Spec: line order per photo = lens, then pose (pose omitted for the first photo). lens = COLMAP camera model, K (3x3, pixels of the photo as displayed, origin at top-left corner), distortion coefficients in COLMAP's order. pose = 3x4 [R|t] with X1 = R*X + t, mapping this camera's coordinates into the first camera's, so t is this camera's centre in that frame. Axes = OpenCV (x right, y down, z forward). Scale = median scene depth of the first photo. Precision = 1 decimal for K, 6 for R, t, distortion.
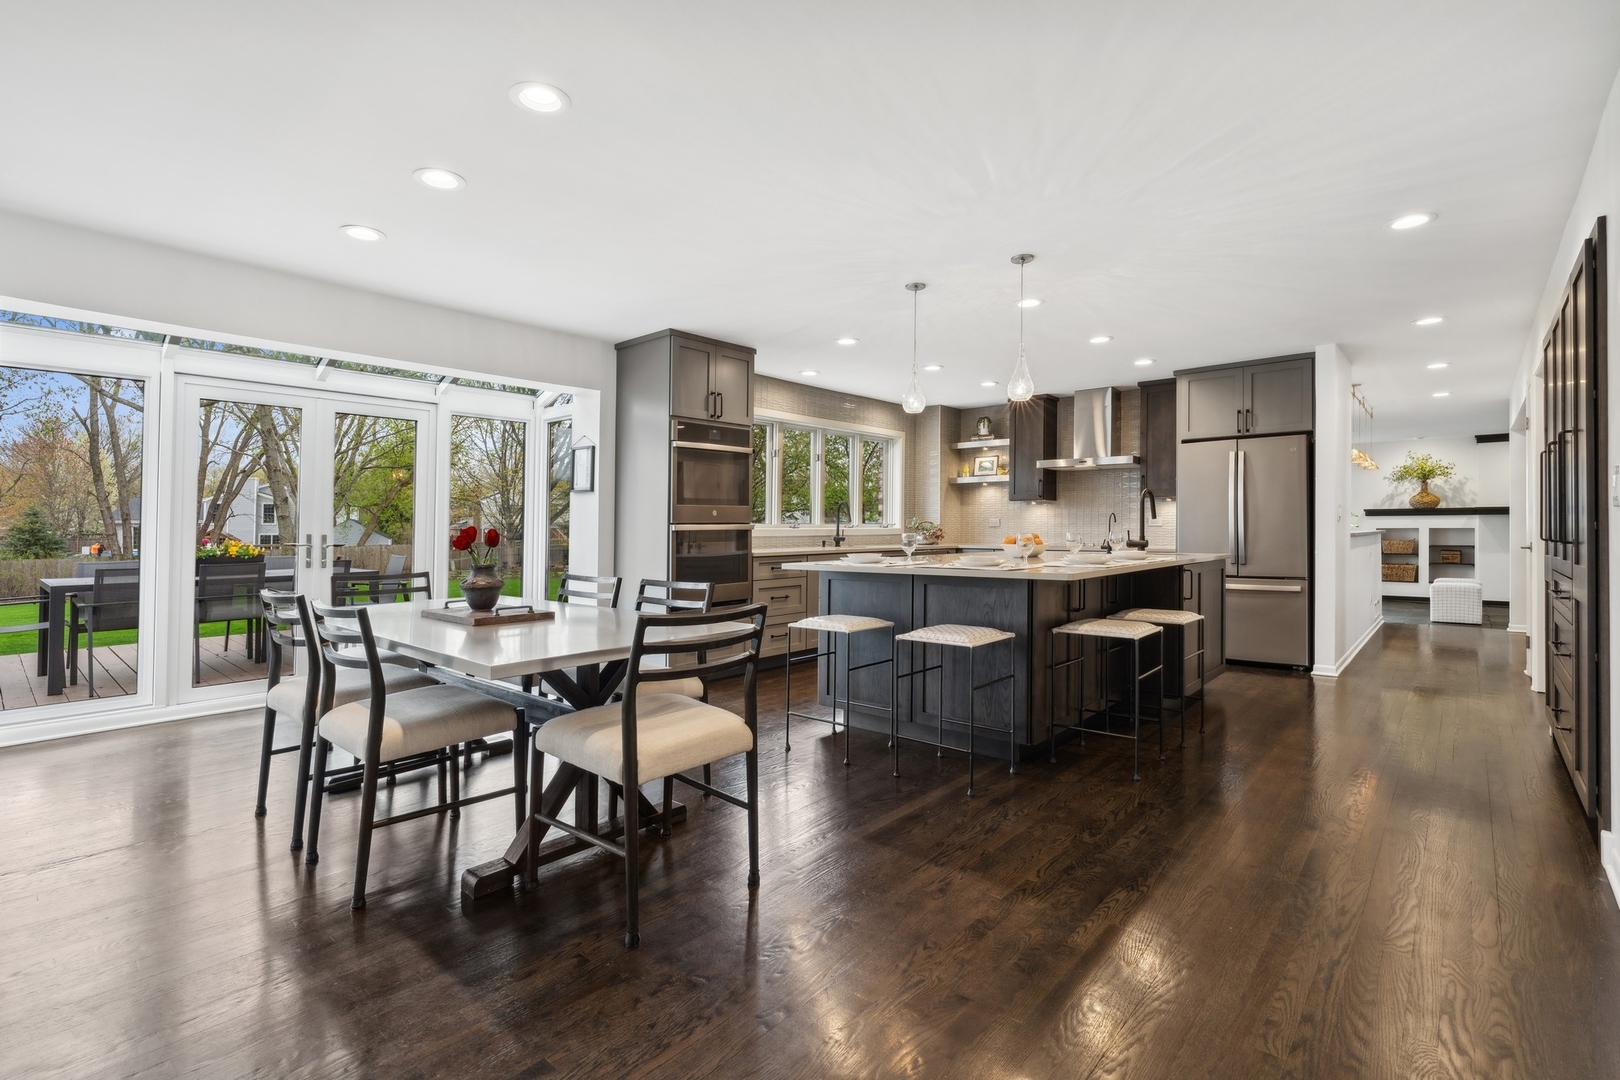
lens RADIAL K [[755.8, 0, 794.9], [0, 755.8, 556.0], [0, 0, 1]] dist [-0.005196, 0.003358]
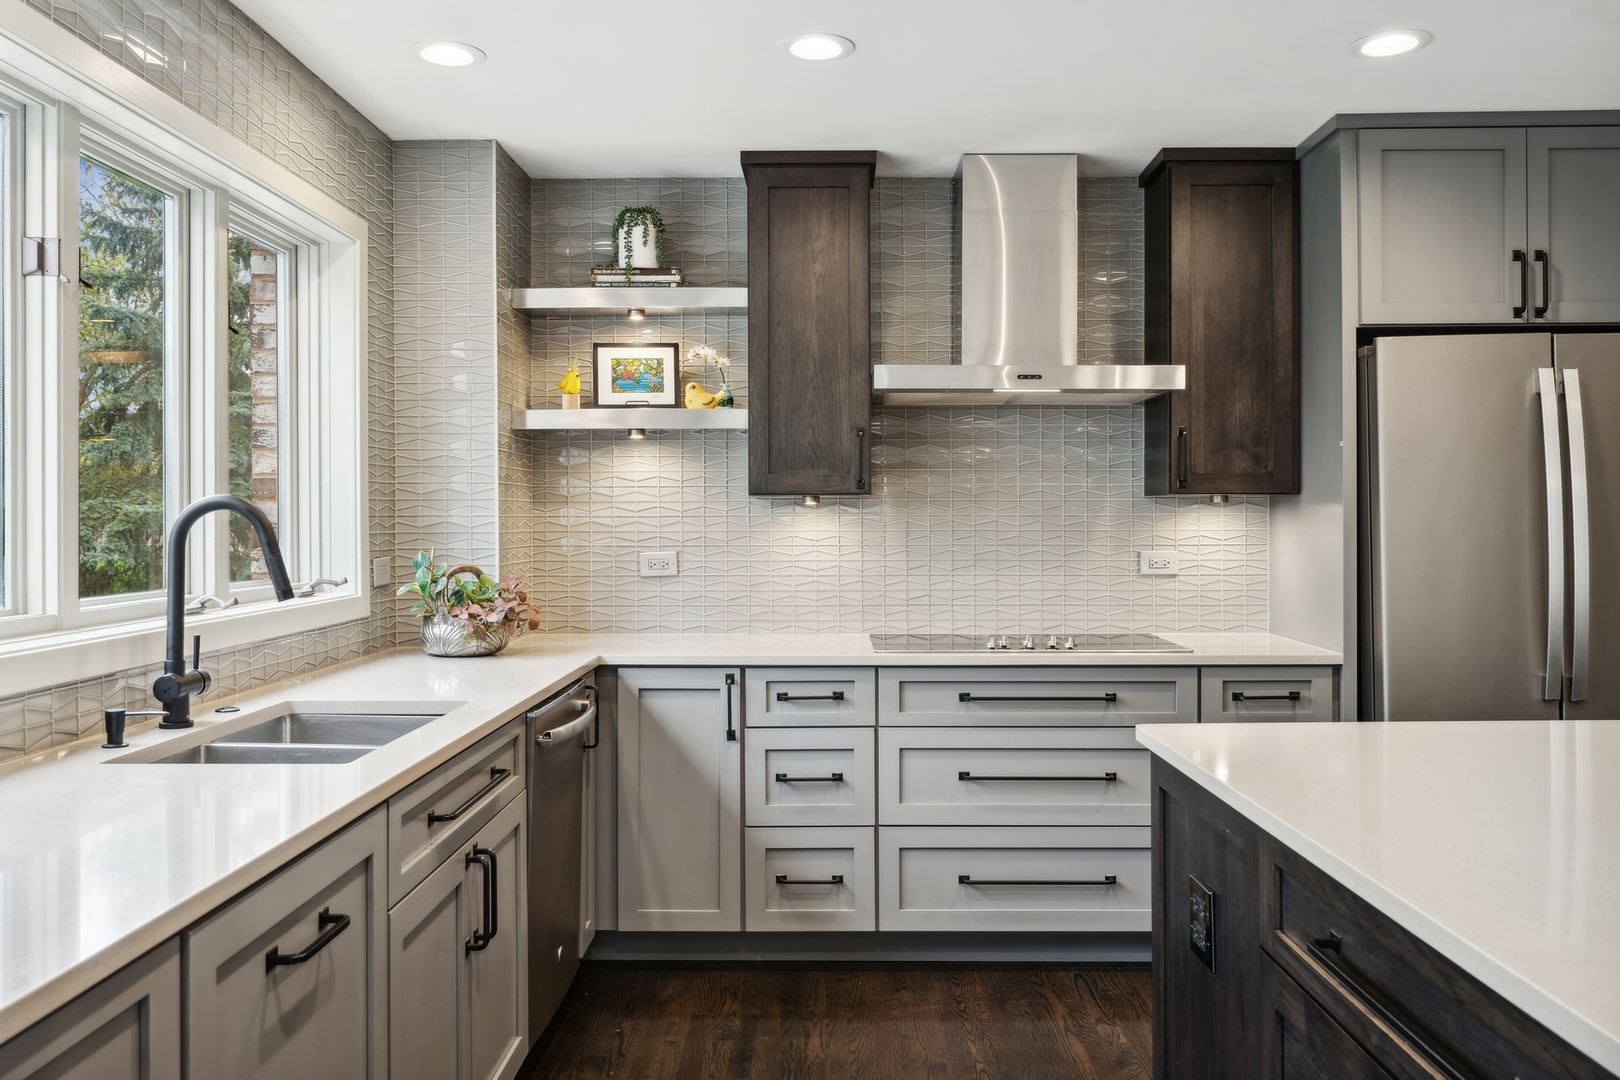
lens RADIAL K [[1338.0, 0, 846.1], [0, 1338.0, 510.5], [0, 0, 1]] dist [0.053640, 0.005223]
pose [[0.733508, 0.005942, 0.679654, -0.063666], [0.027011, 0.998917, -0.037885, -0.060573], [-0.679143, 0.046147, 0.732553, 0.779931]]
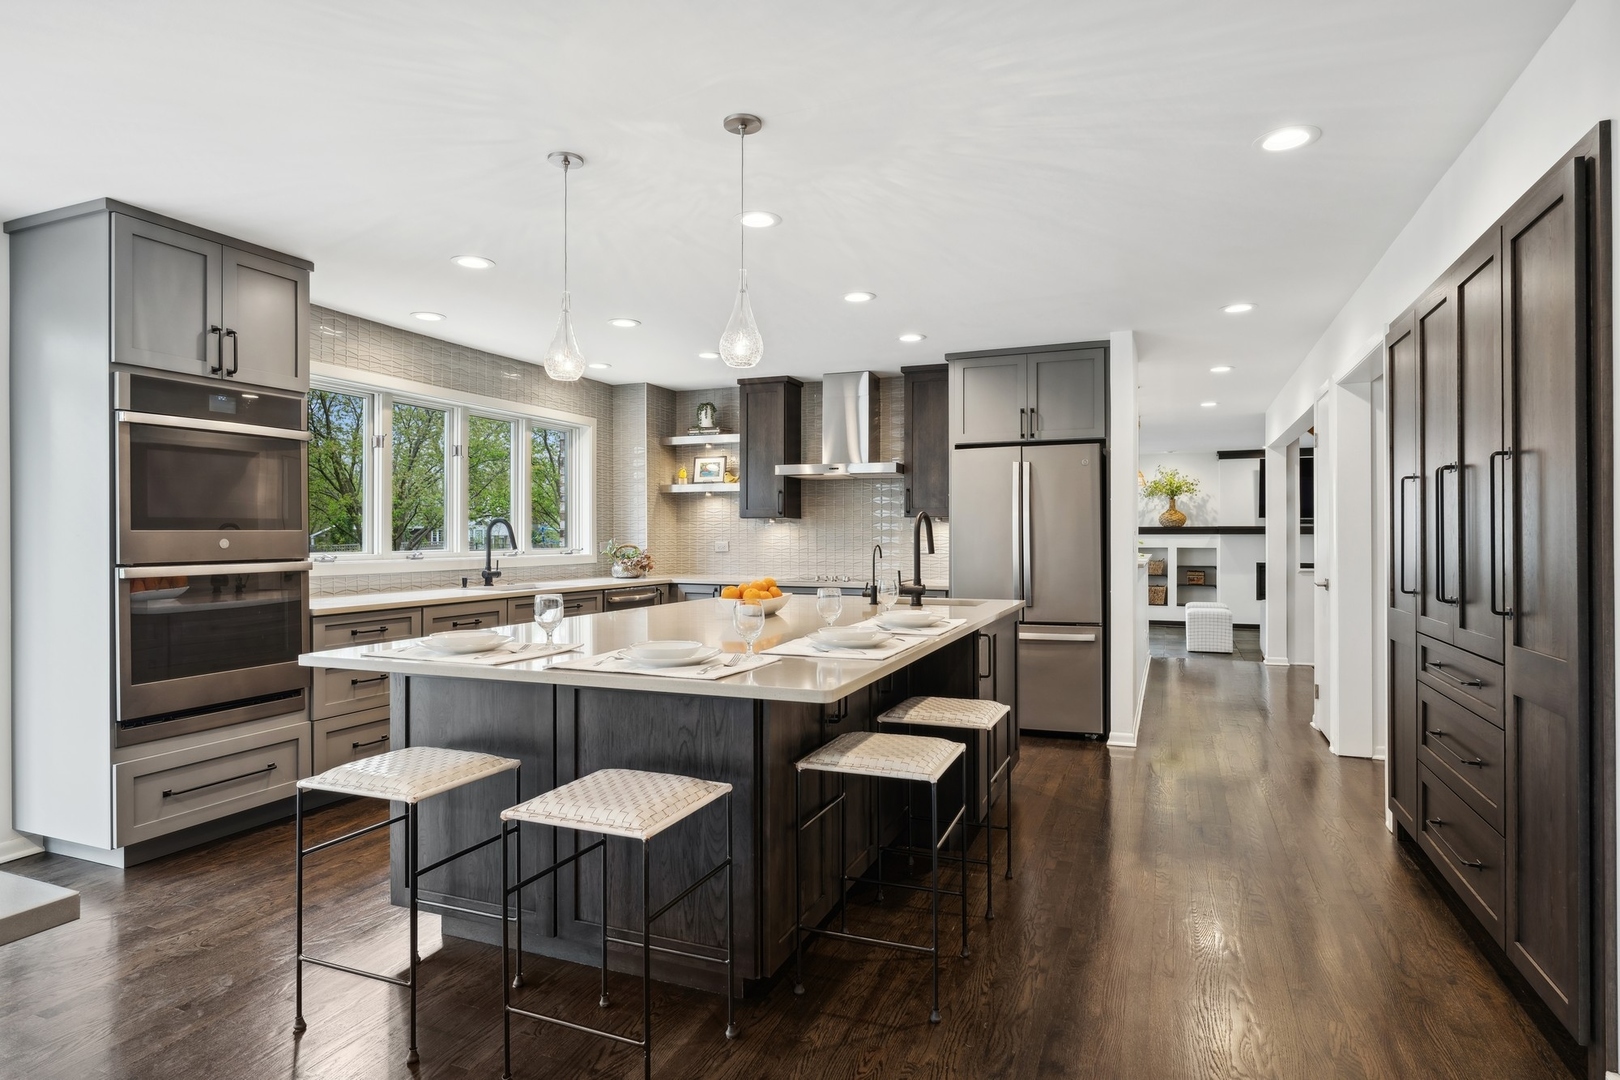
lens RADIAL K [[883.3, 0, 796.3], [0, 883.3, 544.0], [0, 0, 1]] dist [0.003339, 0.001108]
pose [[0.946610, 0.000728, 0.322380, 0.077029], [0.008186, 0.999621, -0.026294, -0.032792], [-0.322277, 0.027529, 0.946245, 0.223415]]
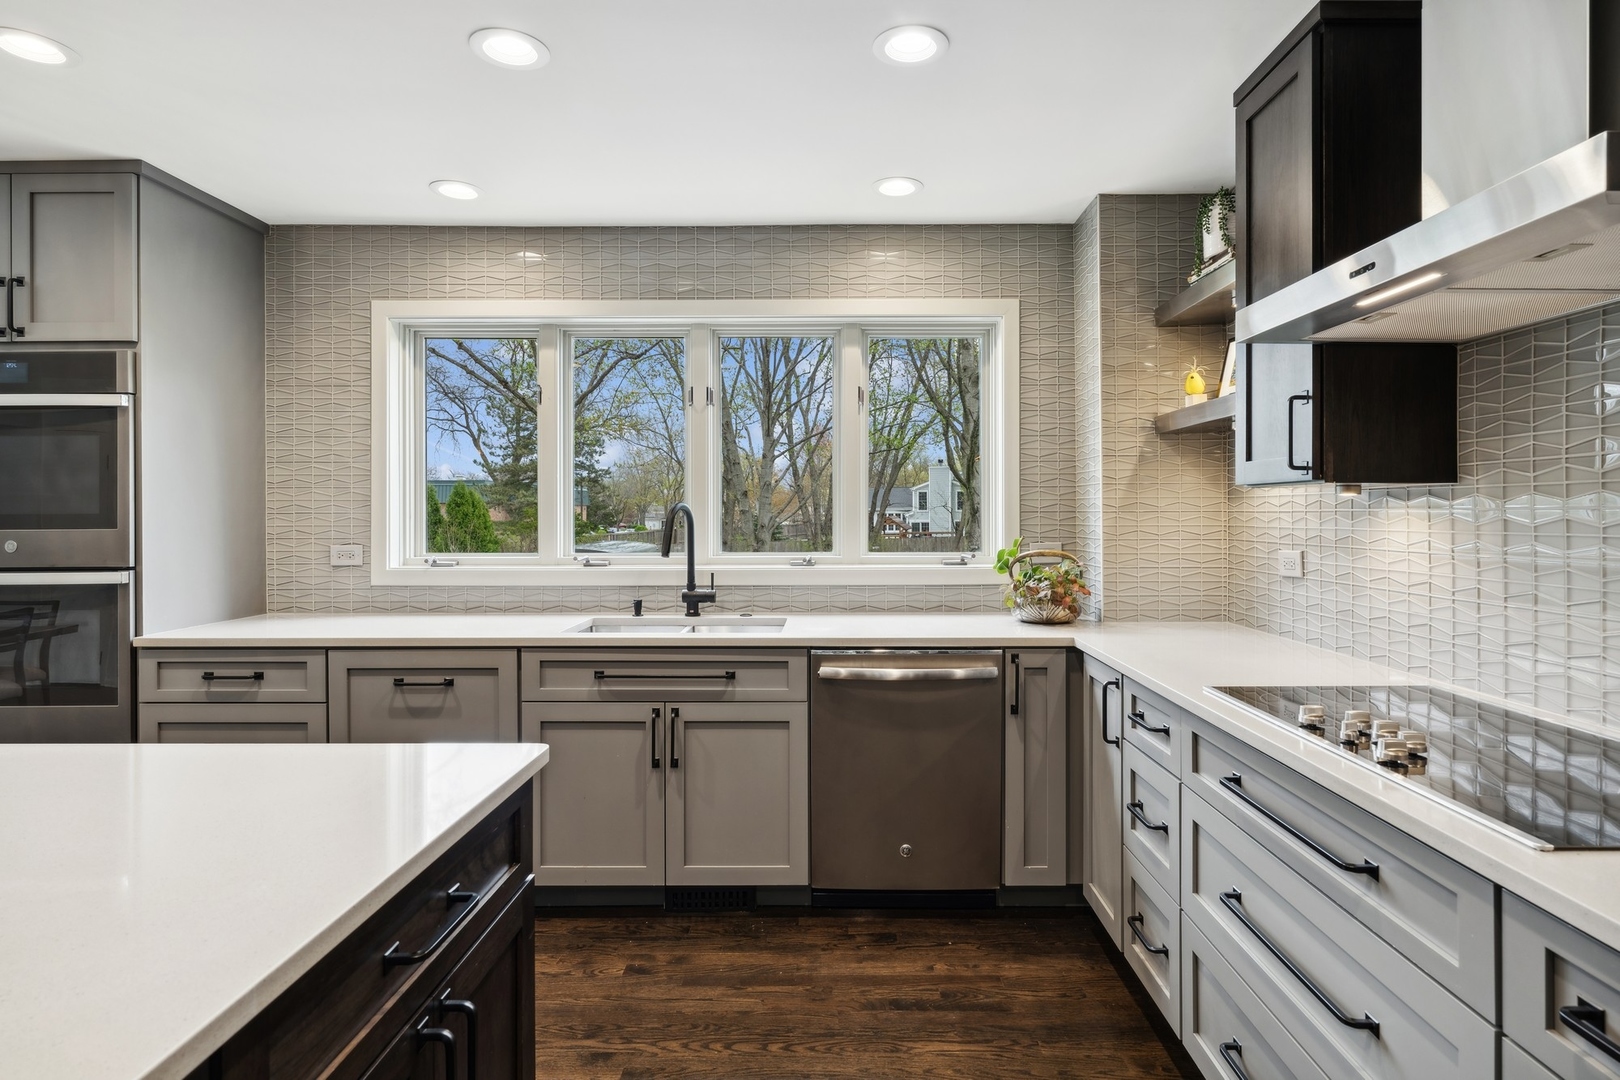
lens RADIAL K [[883.3, 0, 841.8], [0, 883.3, 512.9], [0, 0, 1]] dist [0.003339, 0.001108]
pose [[0.657094, -0.000659, -0.753809, 0.558282], [-0.028135, 0.999281, -0.025399, -0.070102], [0.753284, 0.037898, 0.656603, 0.930672]]
